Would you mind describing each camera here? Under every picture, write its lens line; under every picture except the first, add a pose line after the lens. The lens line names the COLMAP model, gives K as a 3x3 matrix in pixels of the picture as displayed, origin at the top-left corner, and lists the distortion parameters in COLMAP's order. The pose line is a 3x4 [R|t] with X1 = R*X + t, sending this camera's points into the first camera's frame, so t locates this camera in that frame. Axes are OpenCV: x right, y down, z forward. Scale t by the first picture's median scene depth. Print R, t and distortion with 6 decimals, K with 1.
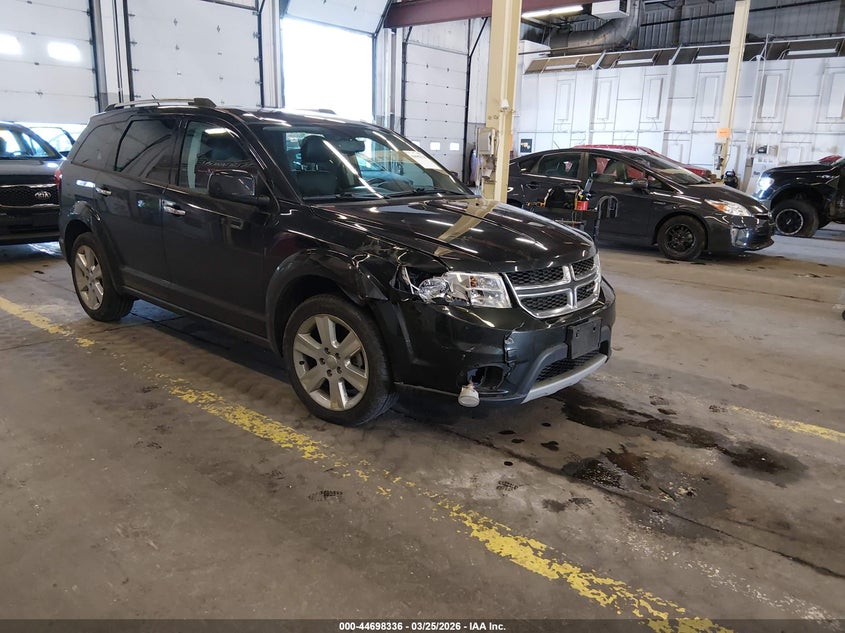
lens RADIAL K [[646.0, 0, 421.2], [0, 646.0, 316.2], [0, 0, 1]] dist [-0.002703, -0.027759]
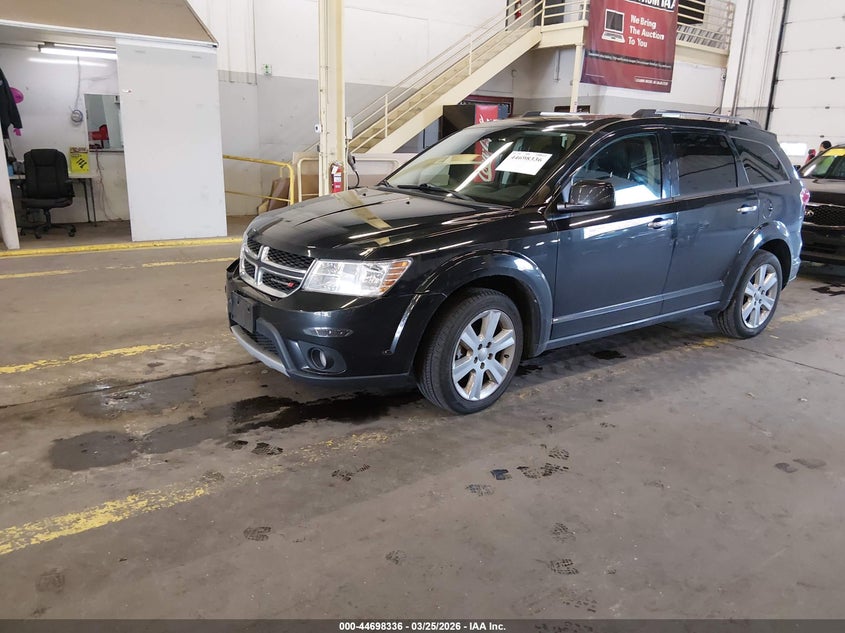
lens RADIAL K [[646.0, 0, 425.7], [0, 646.0, 320.9], [0, 0, 1]] dist [-0.002703, -0.027759]
pose [[-0.223065, 0.231966, -0.946802, 1.386938], [-0.287971, 0.912245, 0.291345, -0.404205], [0.931297, 0.337641, -0.136691, 1.646365]]
